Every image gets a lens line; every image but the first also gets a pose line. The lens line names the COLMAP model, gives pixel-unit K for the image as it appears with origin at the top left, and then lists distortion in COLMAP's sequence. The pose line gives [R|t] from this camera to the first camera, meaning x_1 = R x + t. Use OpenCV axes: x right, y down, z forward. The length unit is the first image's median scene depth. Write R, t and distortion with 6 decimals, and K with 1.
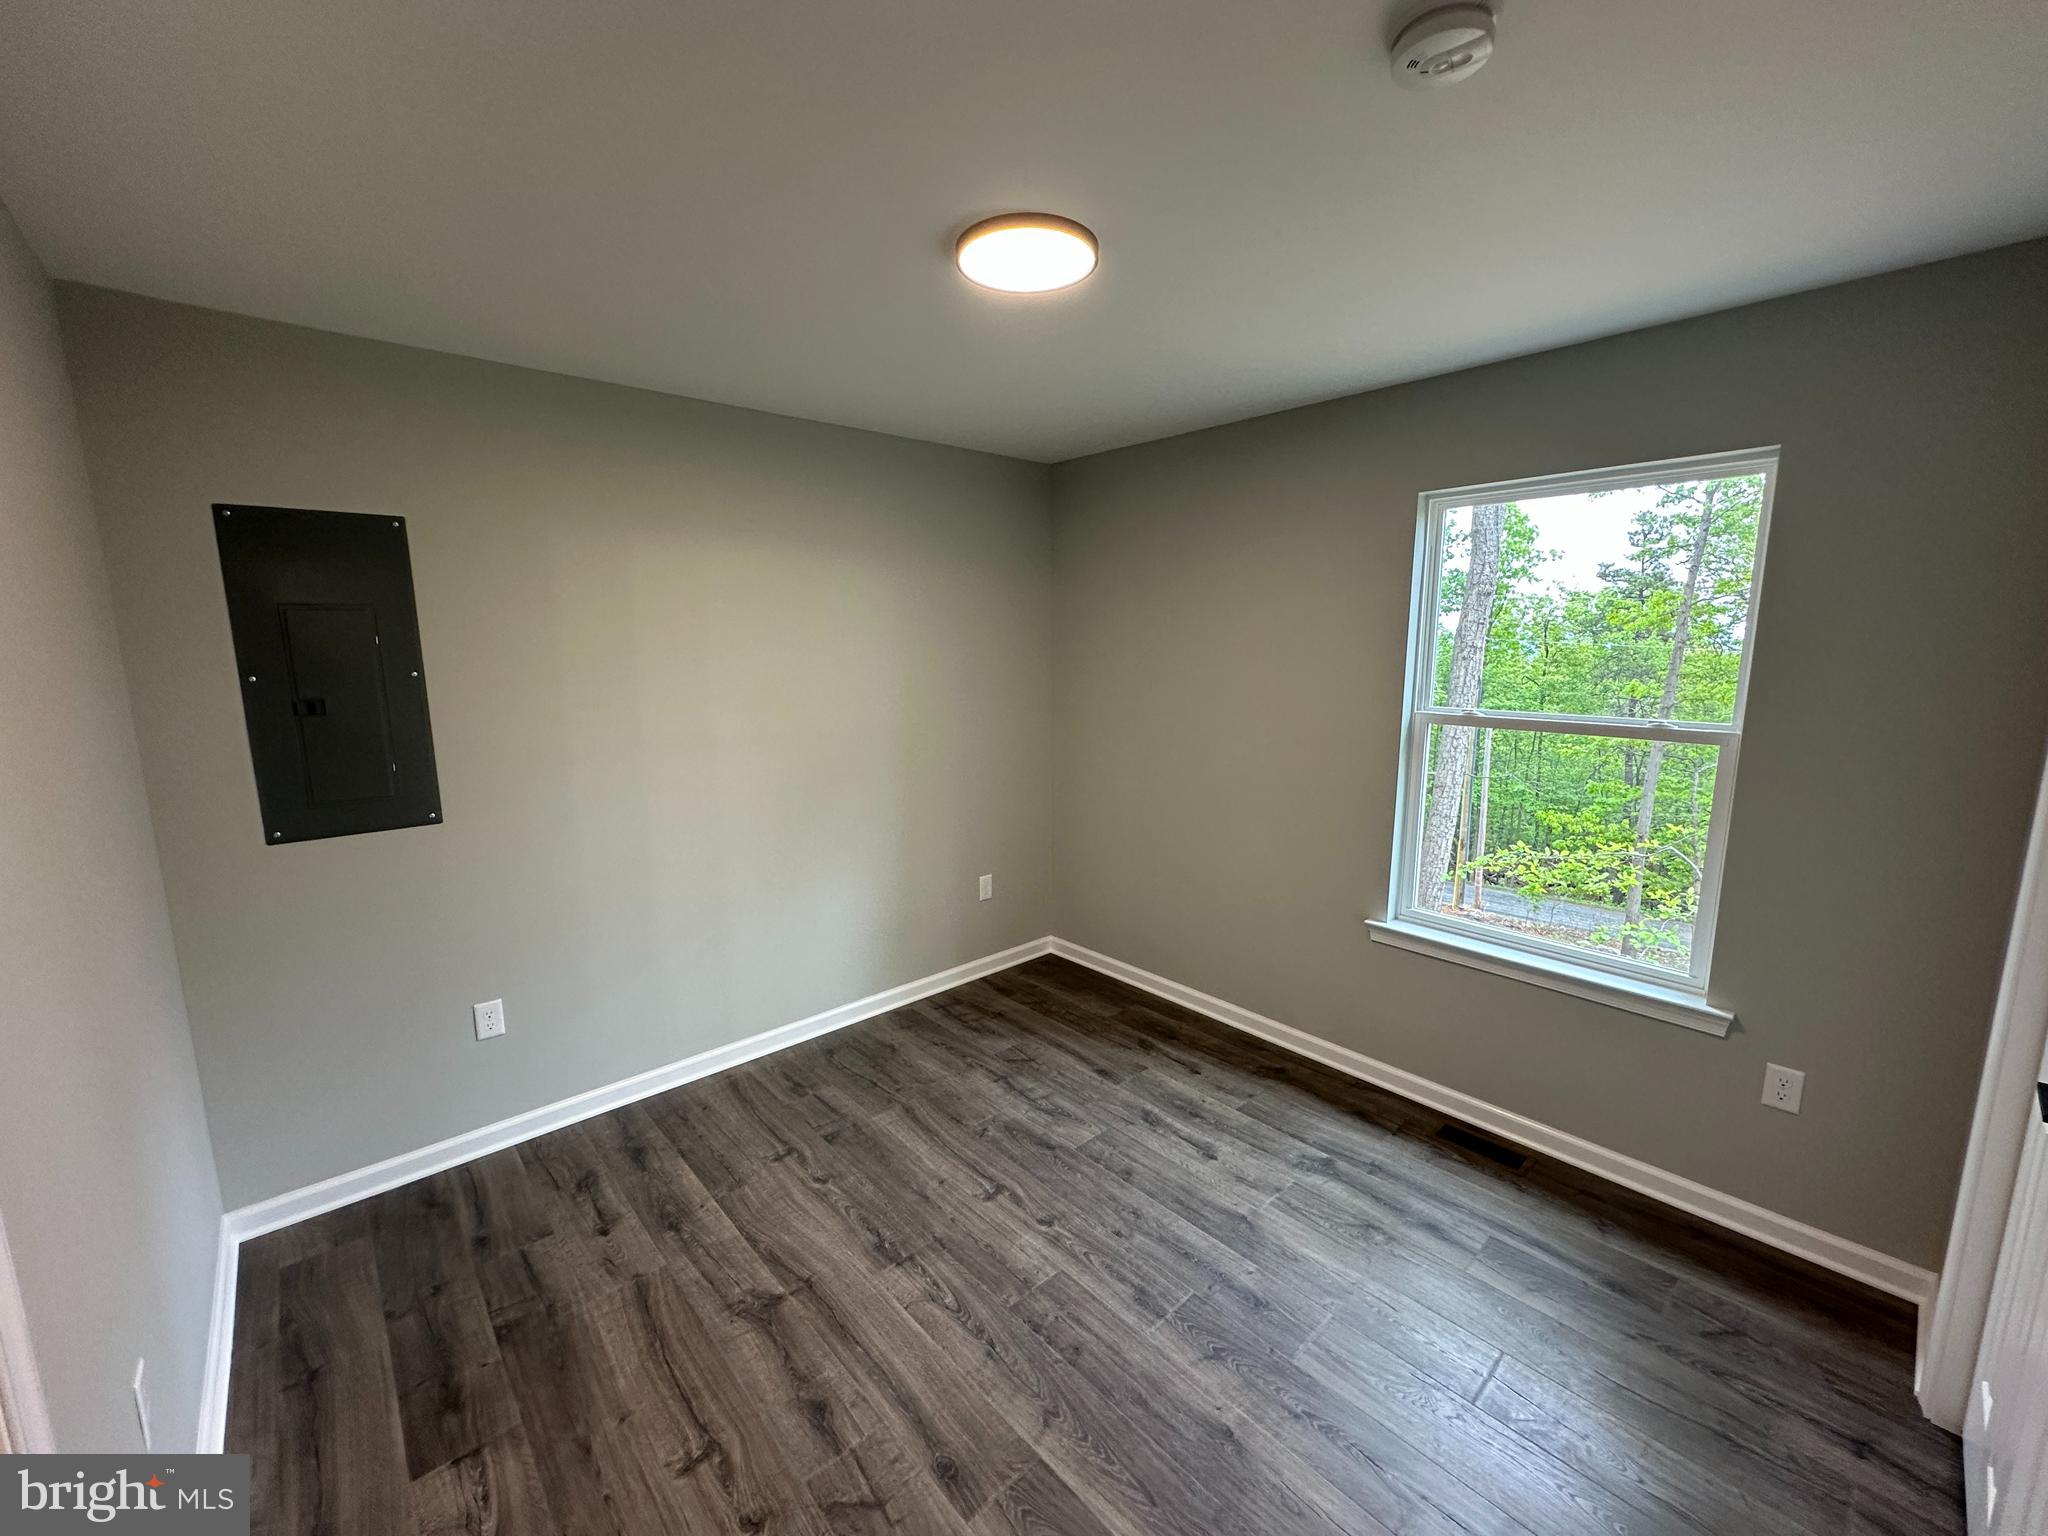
lens RADIAL K [[815.4, 0, 1027.8], [0, 815.4, 767.6], [0, 0, 1]] dist [0.000339, 0.000557]
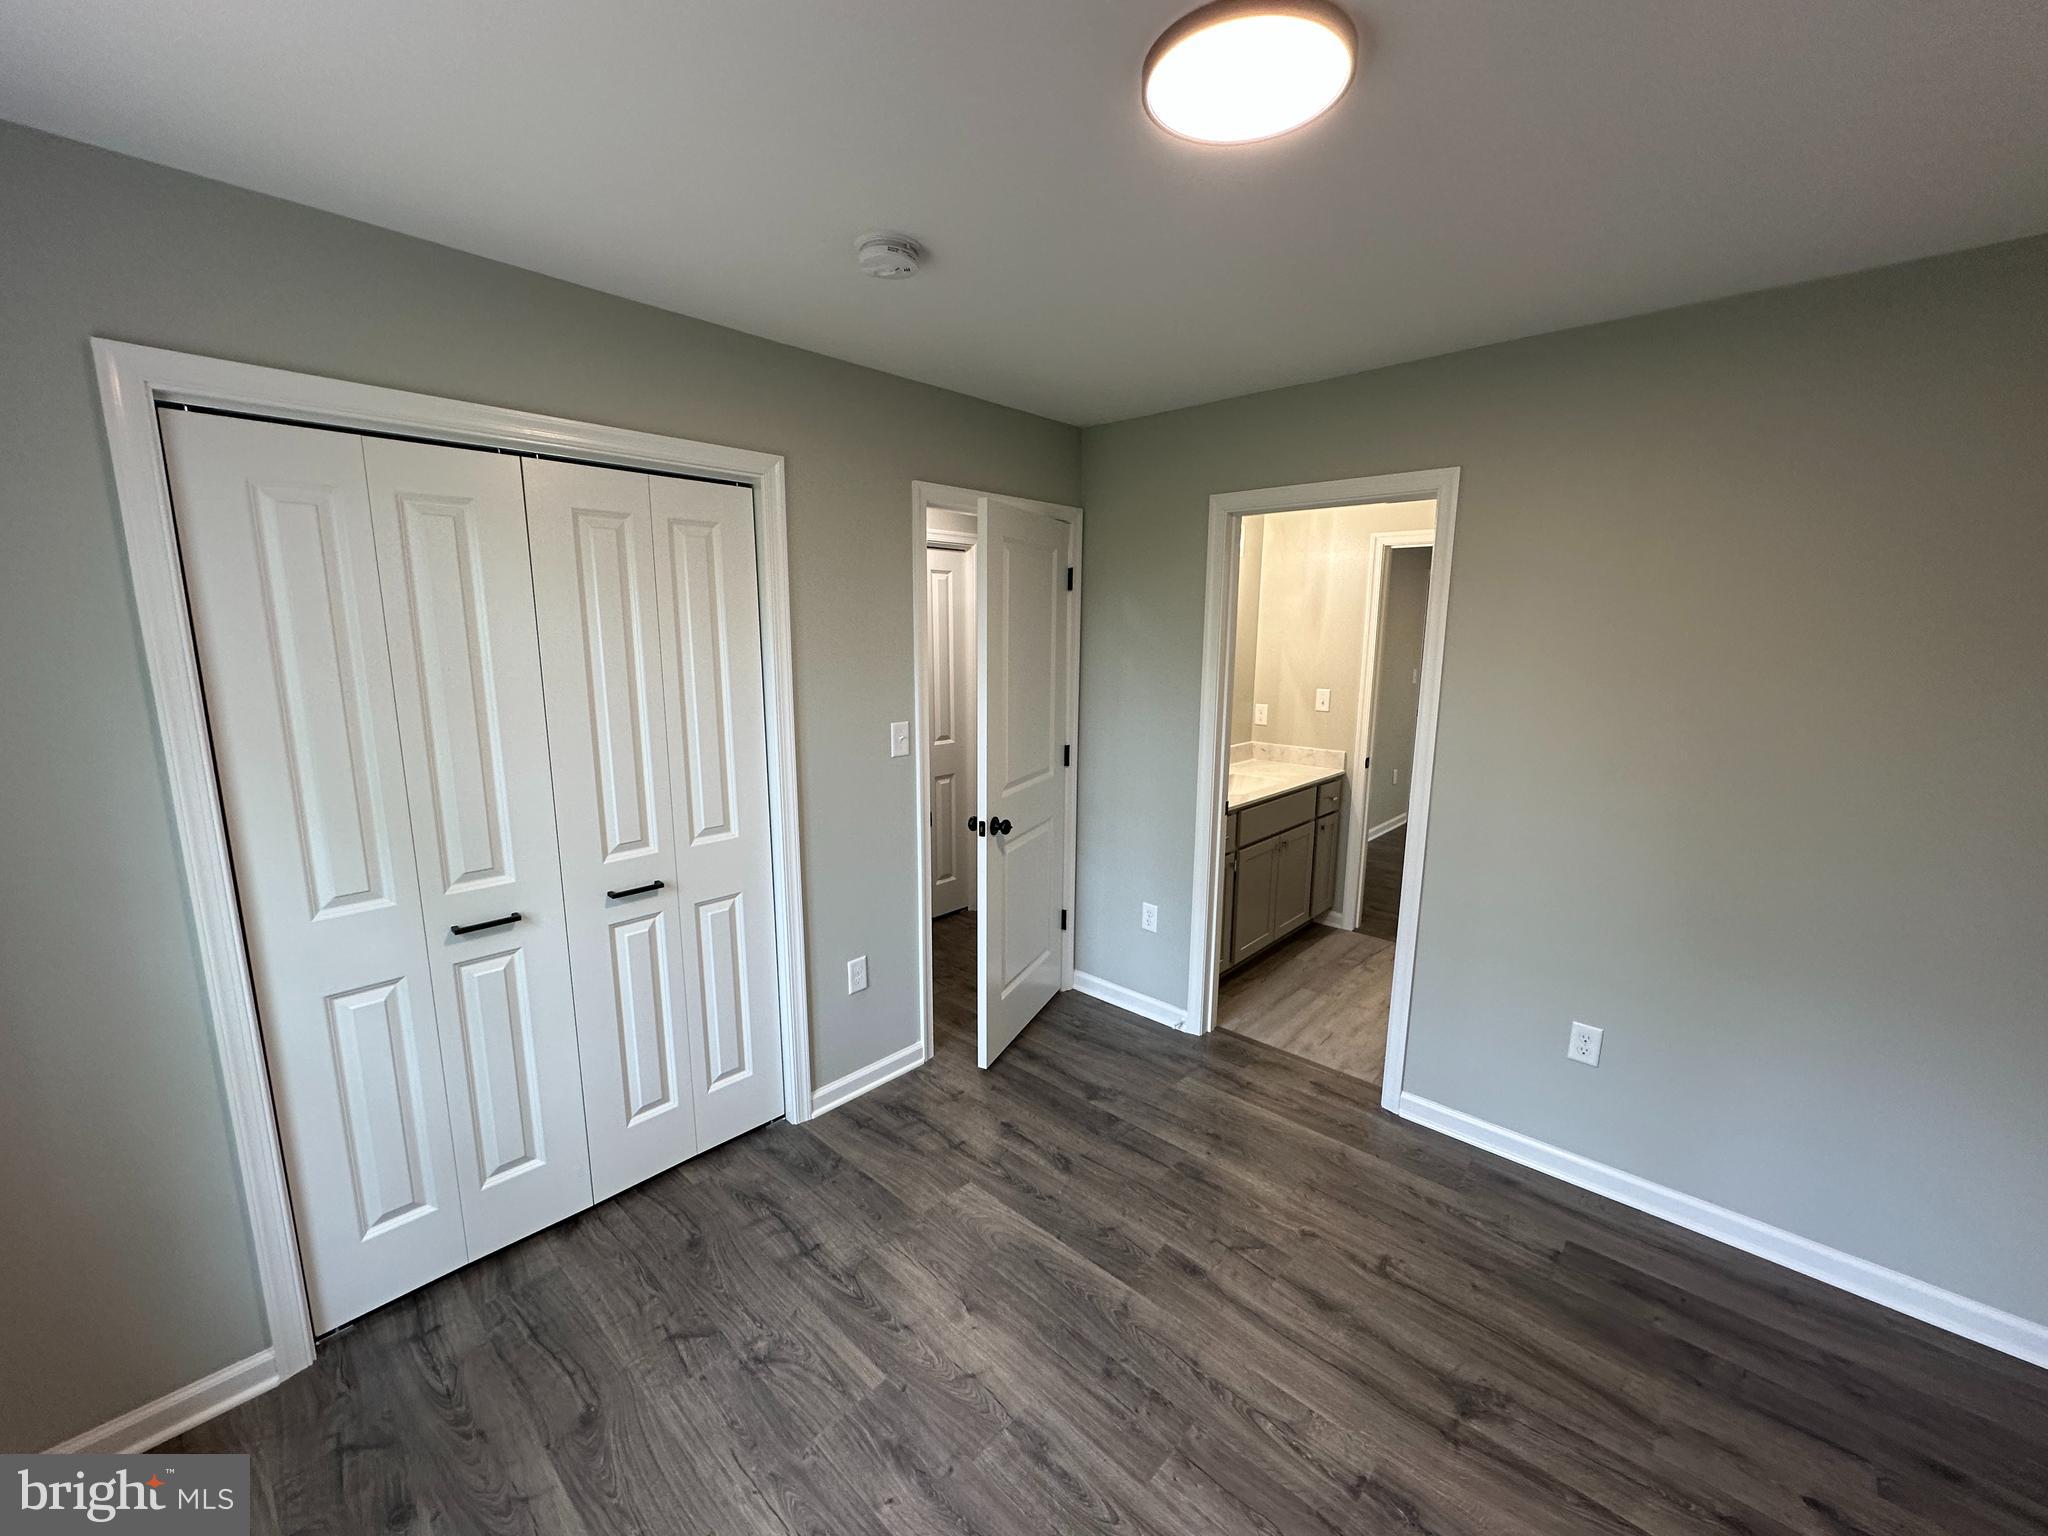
lens RADIAL K [[815.4, 0, 1027.8], [0, 815.4, 767.6], [0, 0, 1]] dist [0.000339, 0.000557]
pose [[-0.995855, 0.015232, -0.089673, 0.225917], [-0.015216, 0.944087, 0.329346, -0.271542], [0.089676, 0.329345, -0.939941, 1.630785]]
